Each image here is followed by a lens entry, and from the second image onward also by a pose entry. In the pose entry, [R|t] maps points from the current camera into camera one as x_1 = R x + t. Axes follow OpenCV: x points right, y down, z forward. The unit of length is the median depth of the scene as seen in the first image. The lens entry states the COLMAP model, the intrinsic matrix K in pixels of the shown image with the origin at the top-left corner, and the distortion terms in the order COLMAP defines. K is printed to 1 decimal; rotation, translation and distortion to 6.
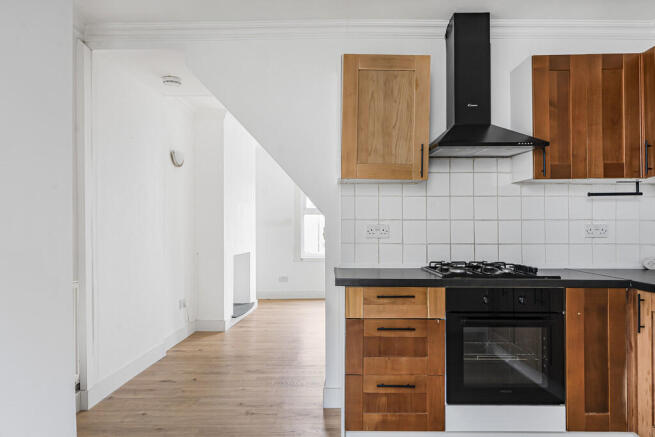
lens RADIAL K [[411.9, 0, 327.4], [0, 411.9, 219.5], [0, 0, 1]] dist [0.003306, 0.004159]
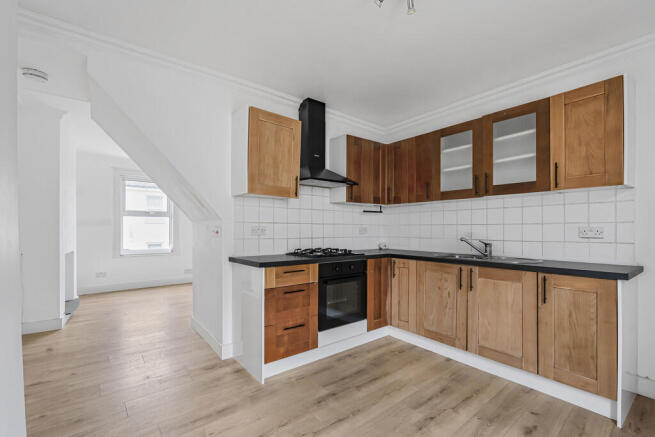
lens RADIAL K [[300.8, 0, 328.3], [0, 300.8, 225.1], [0, 0, 1]] dist [0.001124, 0.000860]
pose [[0.770841, 0.010539, 0.636941, -0.417416], [-0.017438, 0.999838, 0.004561, 0.000554], [-0.636789, -0.014622, 0.770899, 0.019425]]
